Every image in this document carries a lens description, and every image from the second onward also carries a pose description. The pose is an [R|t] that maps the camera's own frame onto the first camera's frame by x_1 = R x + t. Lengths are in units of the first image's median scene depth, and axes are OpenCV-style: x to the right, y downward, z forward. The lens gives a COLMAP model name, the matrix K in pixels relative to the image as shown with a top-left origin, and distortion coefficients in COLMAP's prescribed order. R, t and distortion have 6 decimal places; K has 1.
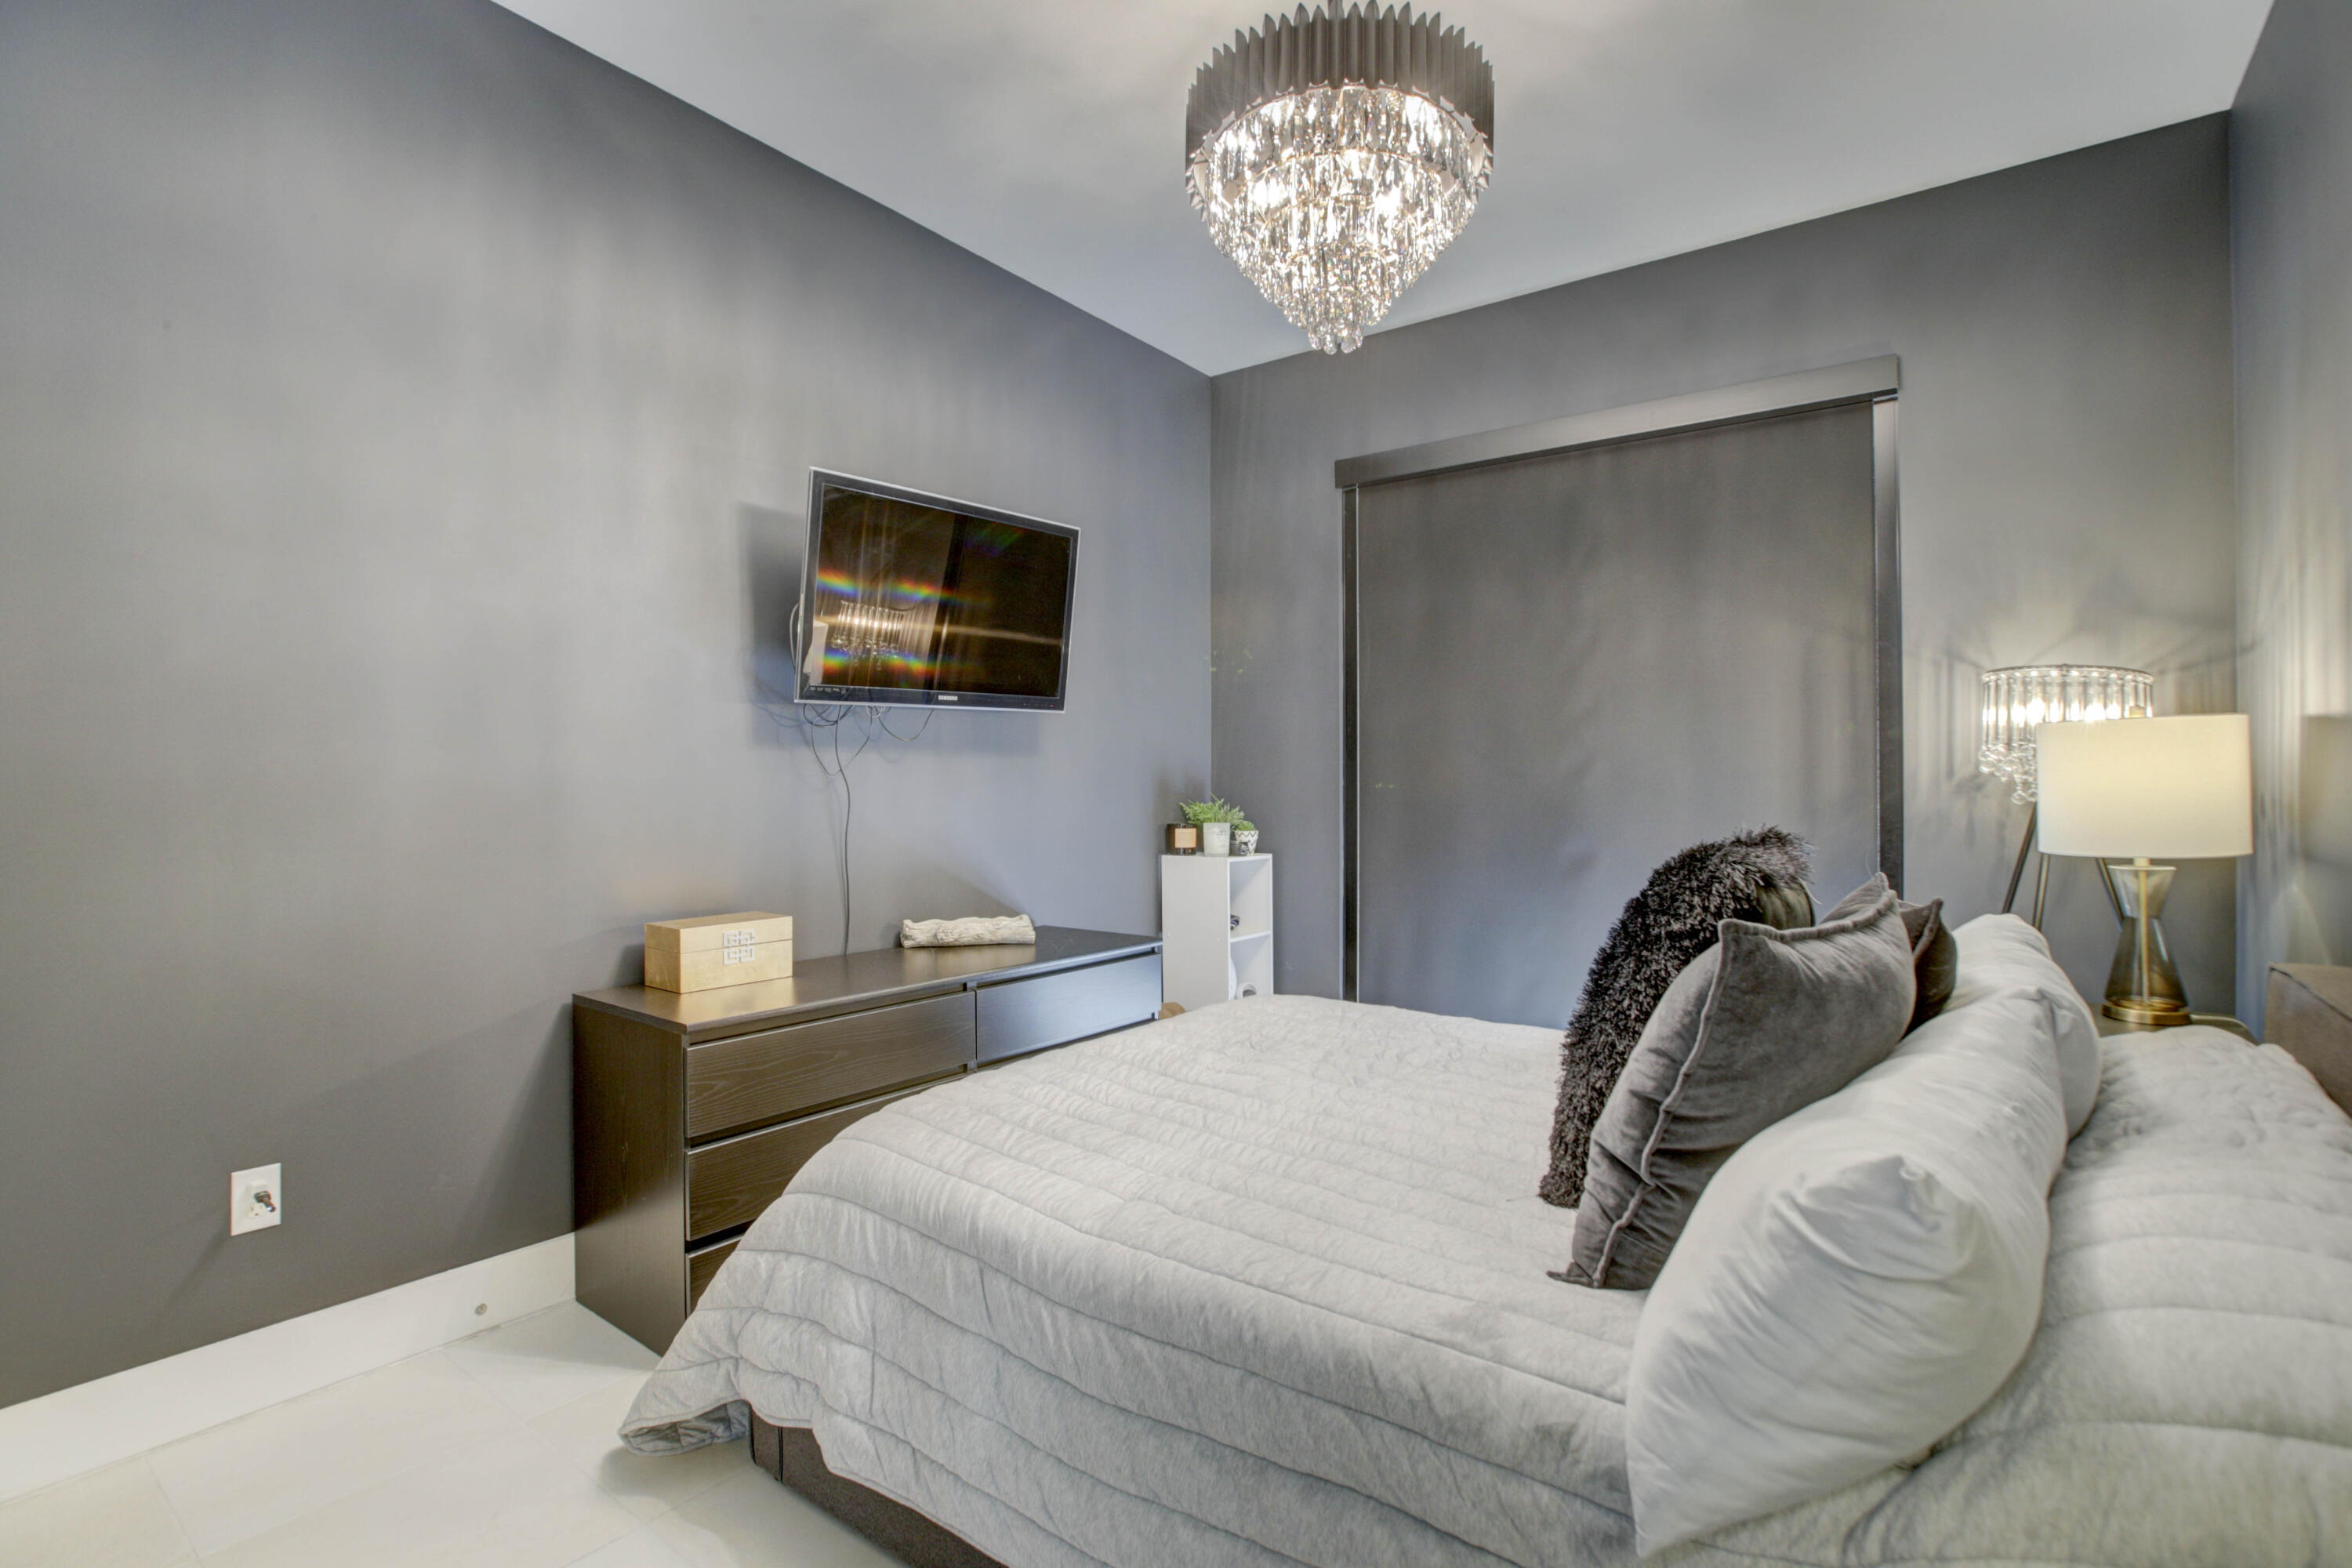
lens RADIAL K [[1106.7, 0, 1176.0], [0, 1106.7, 784.0], [0, 0, 1]] dist [-0.000510, -0.000058]
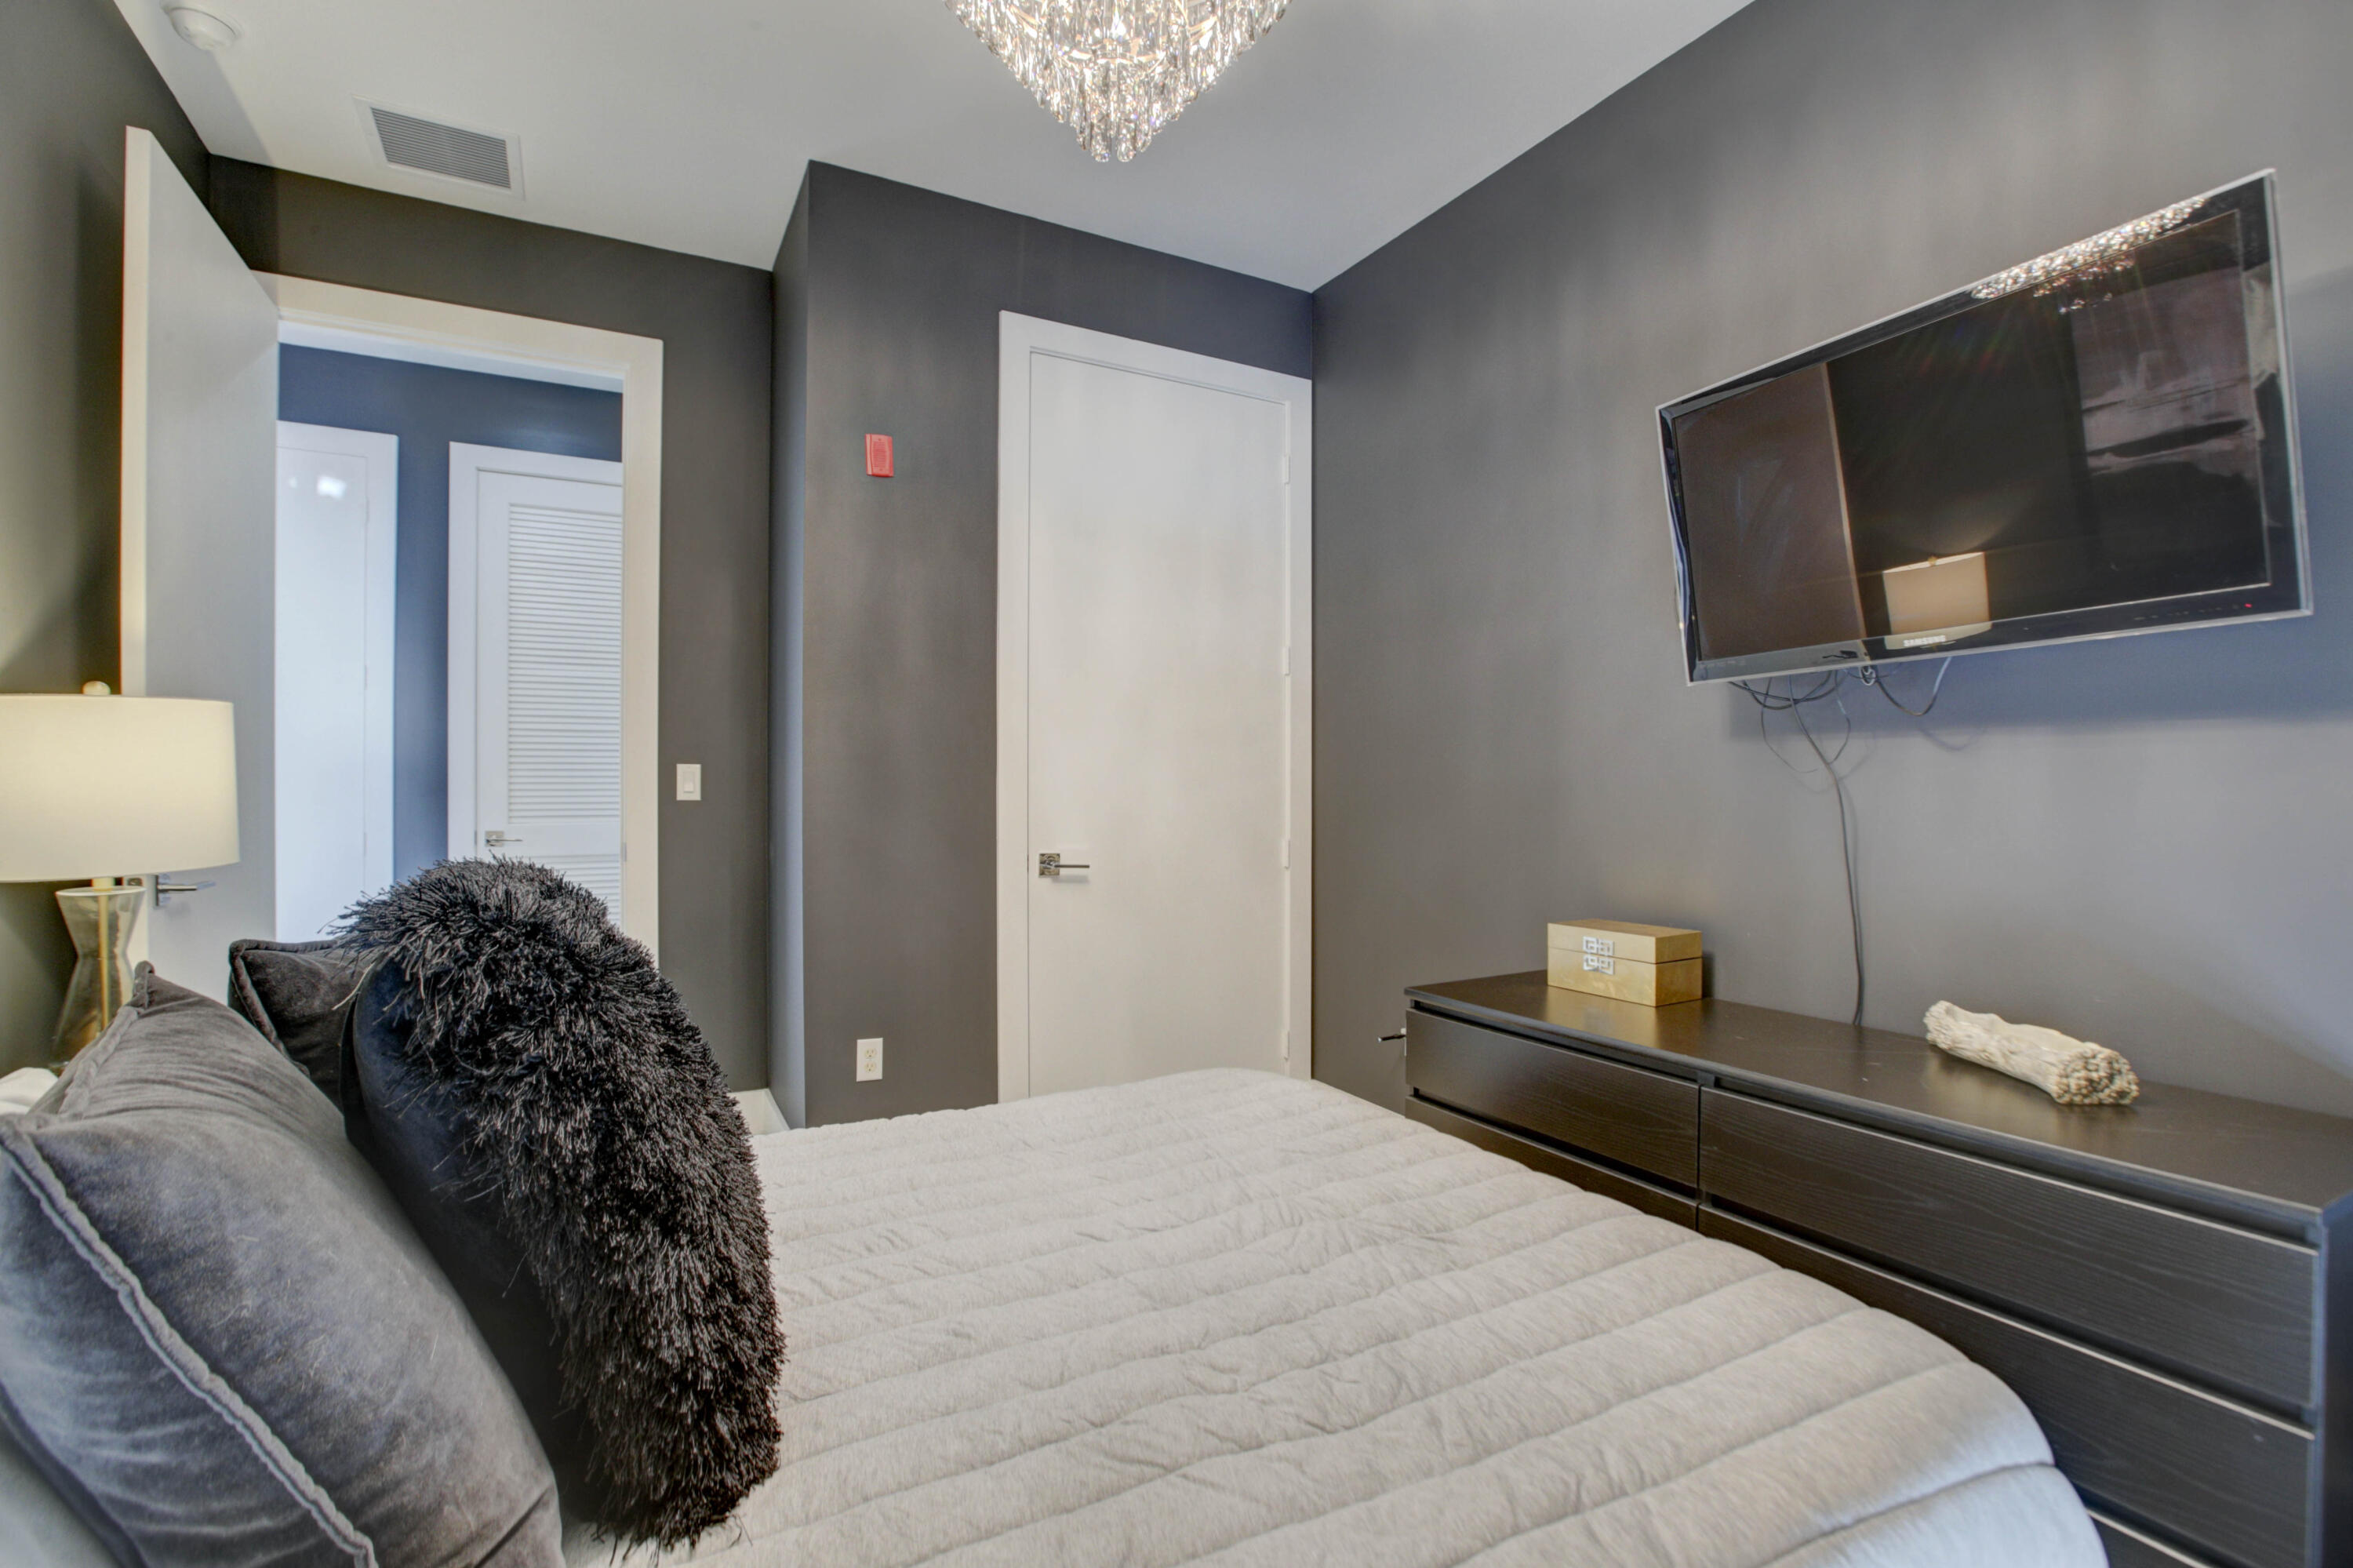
lens RADIAL K [[1107.2, 0, 1176.5], [0, 1107.2, 784.0], [0, 0, 1]] dist [-0.000510, -0.000058]
pose [[-0.449246, 0.001246, -0.893407, 0.553294], [0.005967, 0.999981, -0.001606, -0.002078], [0.893388, -0.006053, -0.449245, 0.980714]]
